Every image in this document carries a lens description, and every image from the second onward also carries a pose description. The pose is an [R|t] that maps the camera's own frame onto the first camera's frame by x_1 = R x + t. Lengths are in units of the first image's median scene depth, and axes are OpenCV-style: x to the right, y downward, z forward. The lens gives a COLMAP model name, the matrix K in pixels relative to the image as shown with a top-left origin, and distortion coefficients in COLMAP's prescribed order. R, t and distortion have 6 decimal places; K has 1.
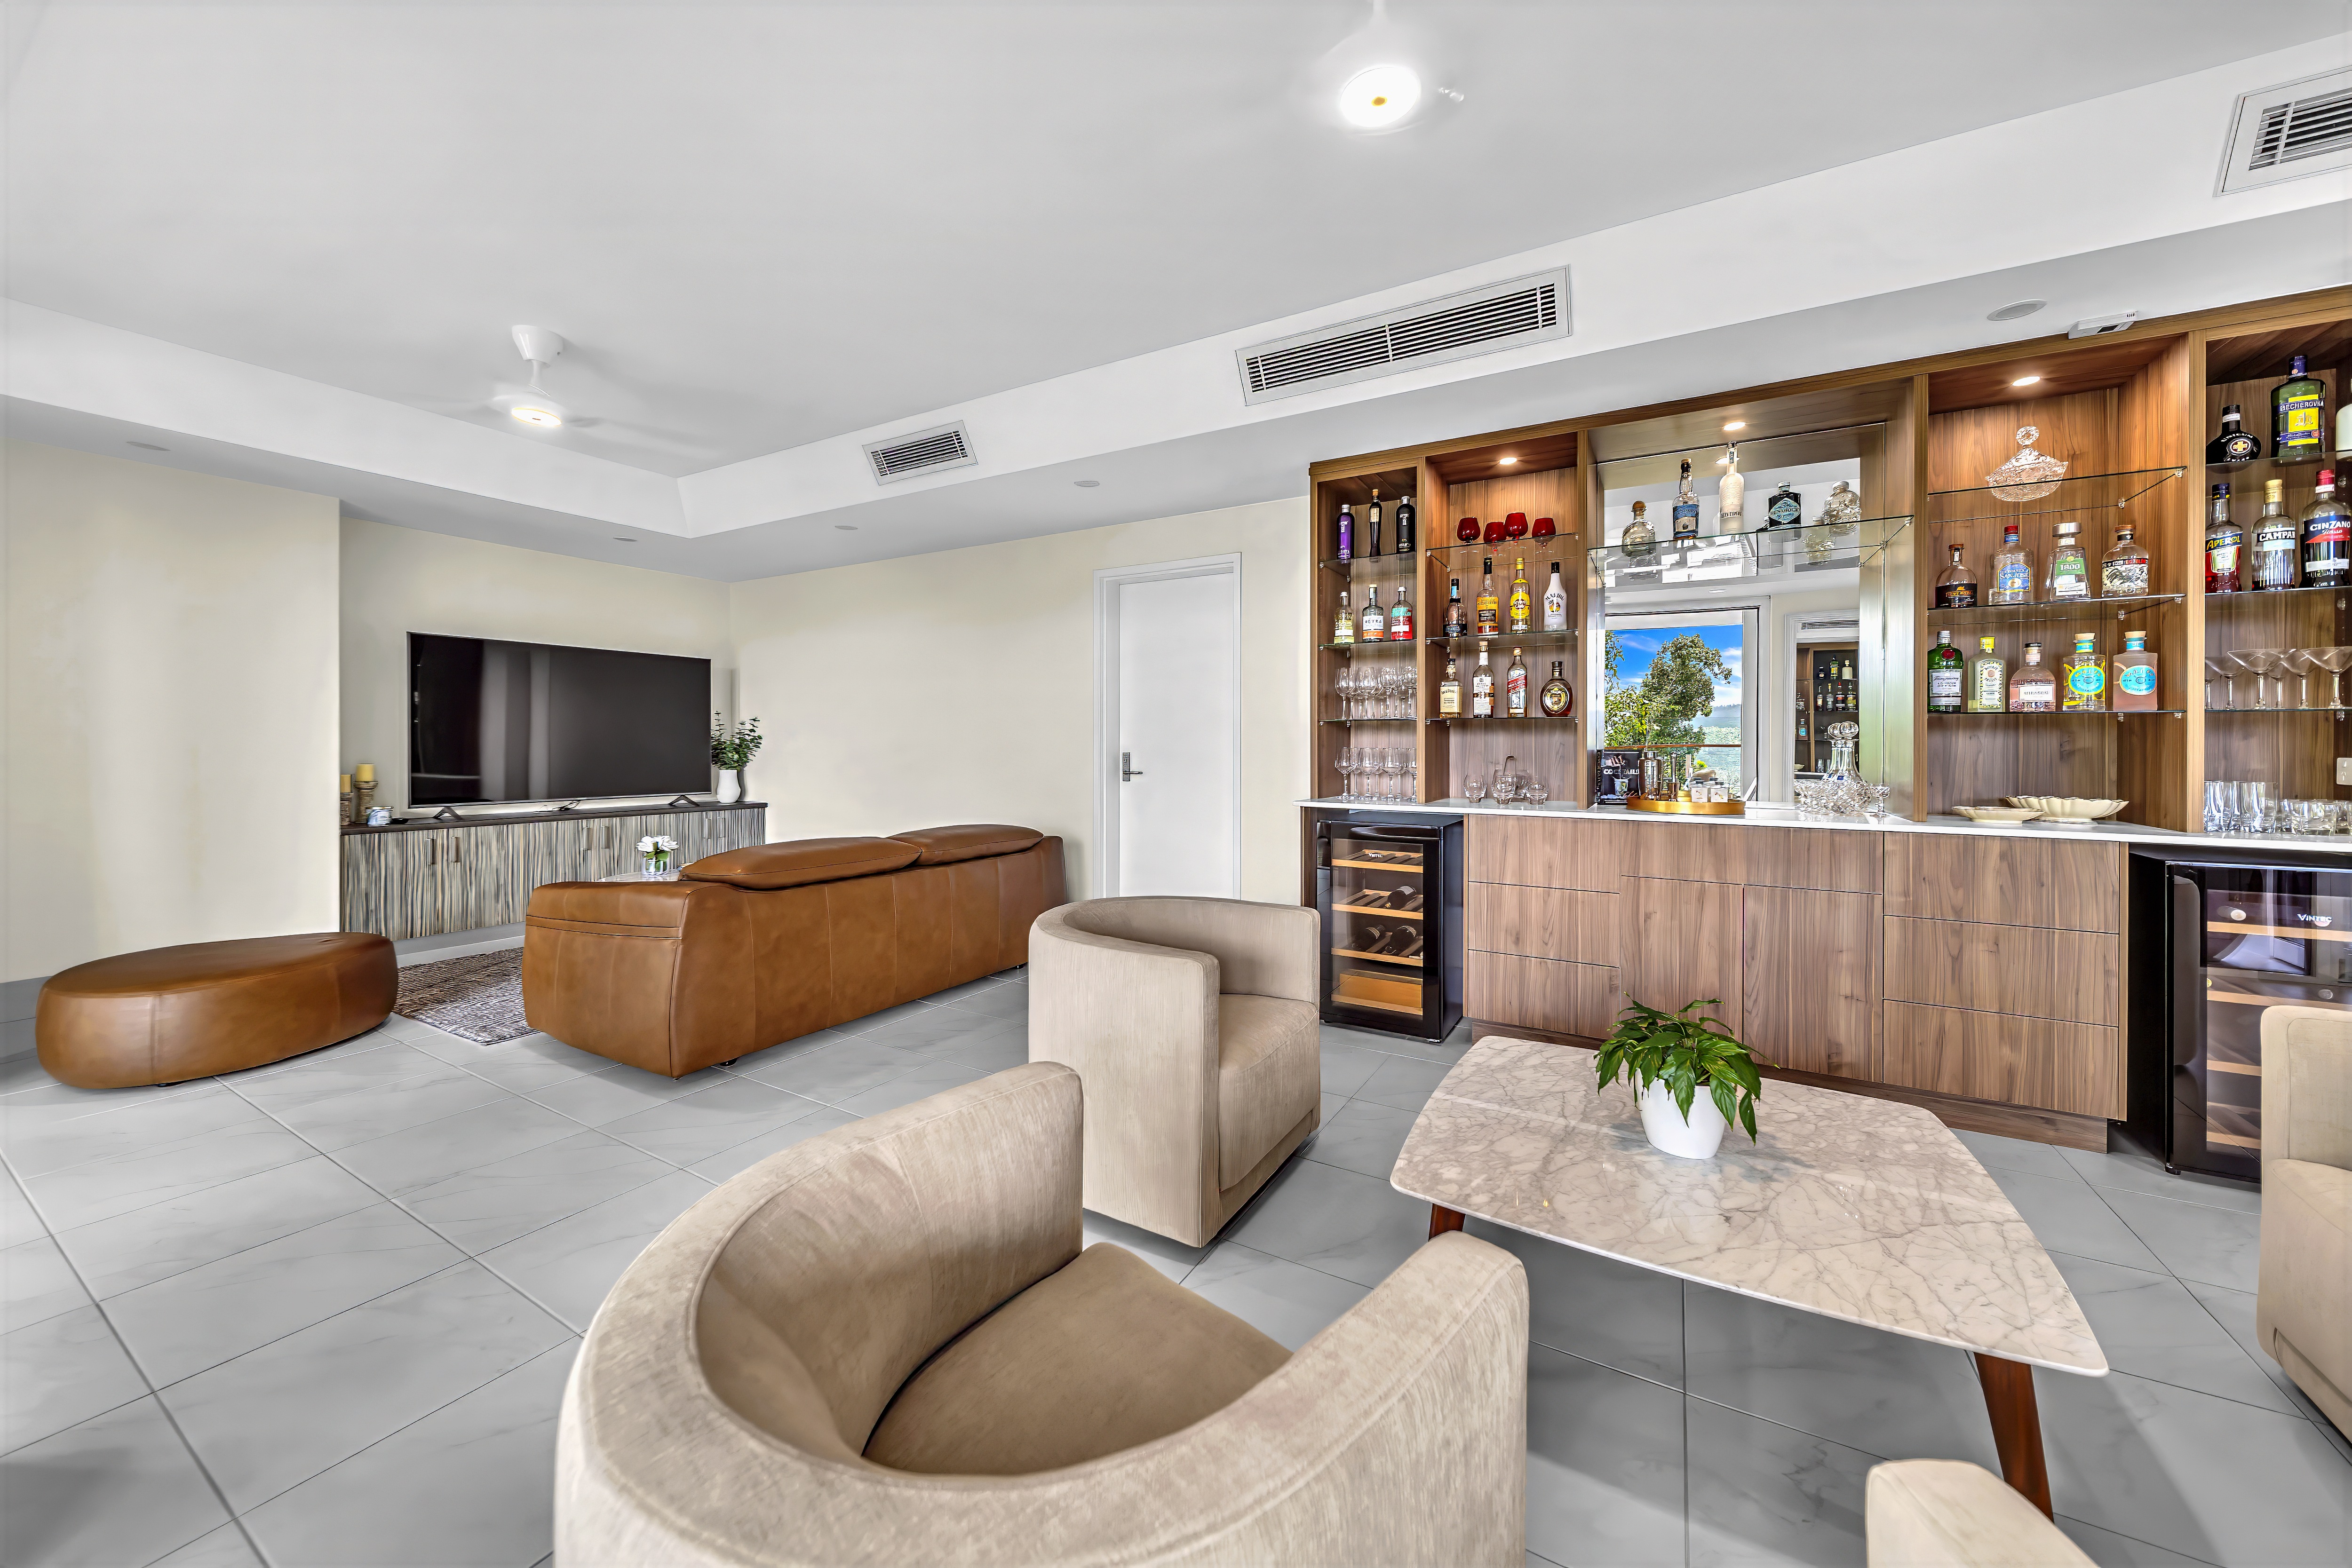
lens RADIAL K [[853.7, 0, 1175.2], [0, 853.7, 751.3], [0, 0, 1]] dist [-0.000615, -0.000109]
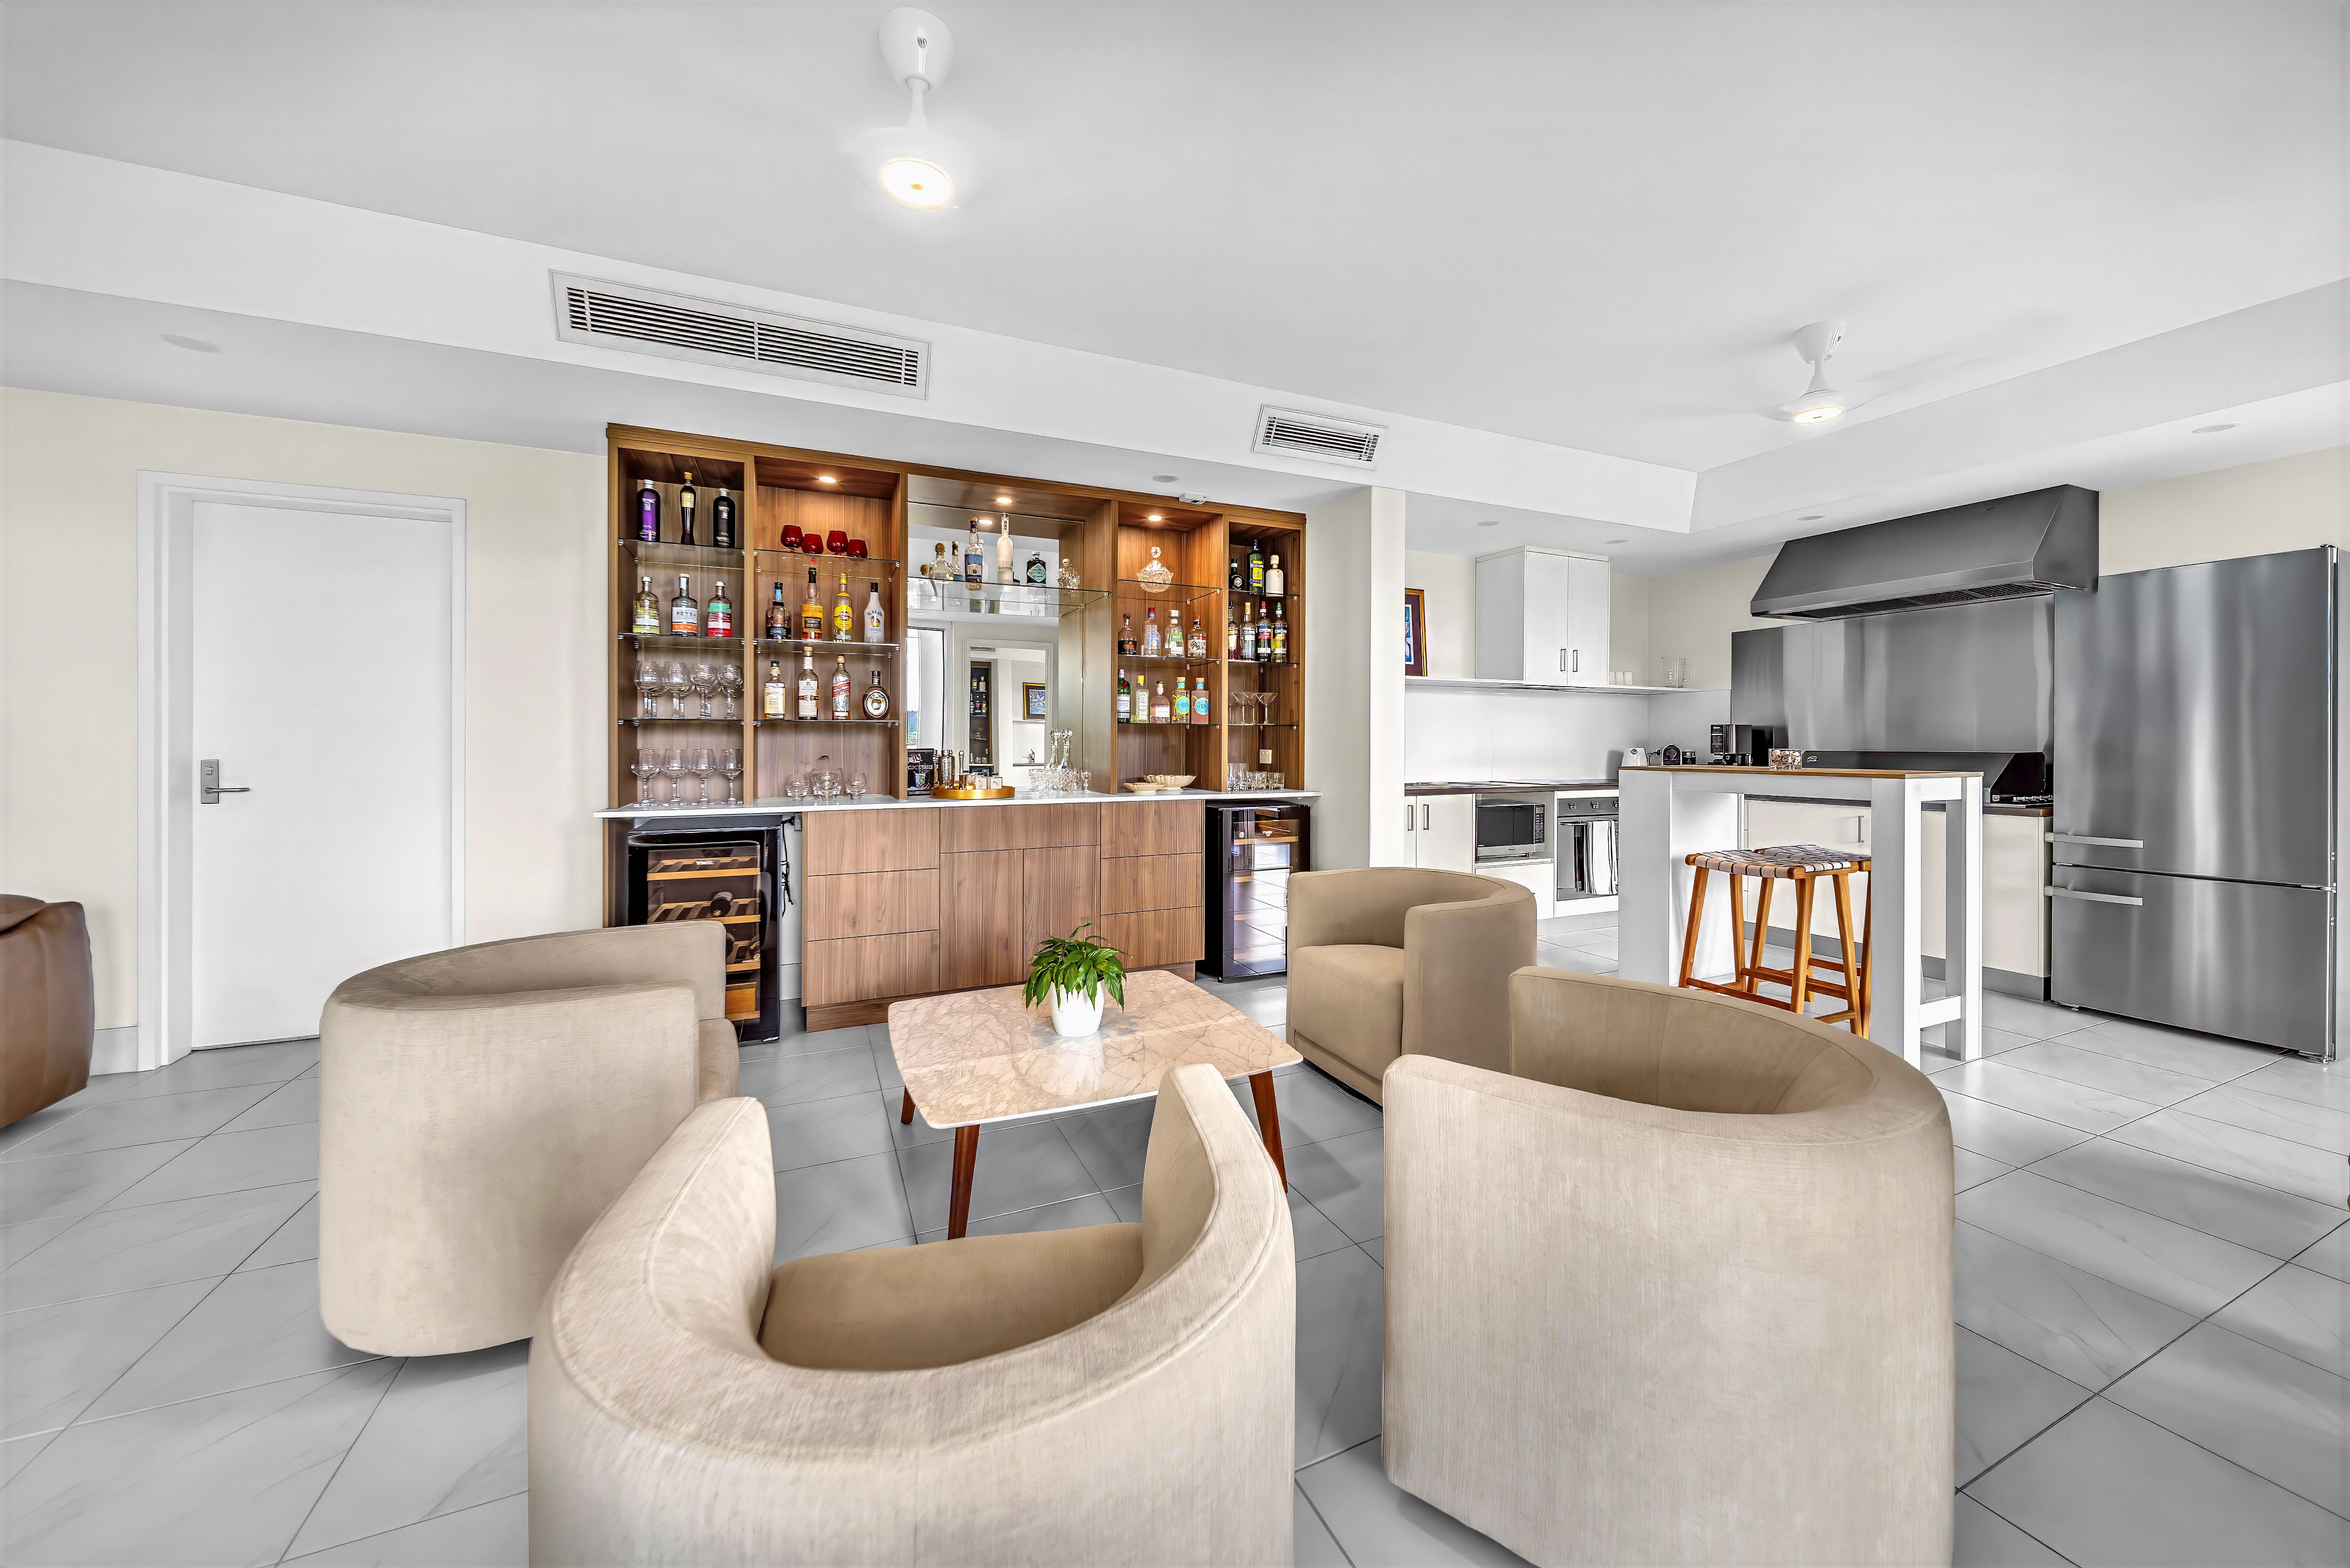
lens RADIAL K [[853.1, 0, 1174.2], [0, 853.1, 751.3], [0, 0, 1]] dist [-0.000615, -0.000109]
pose [[0.578692, -0.012103, 0.815457, -0.259488], [0.010563, 0.999917, 0.007345, -0.003633], [-0.815478, 0.004363, 0.578772, 0.030769]]
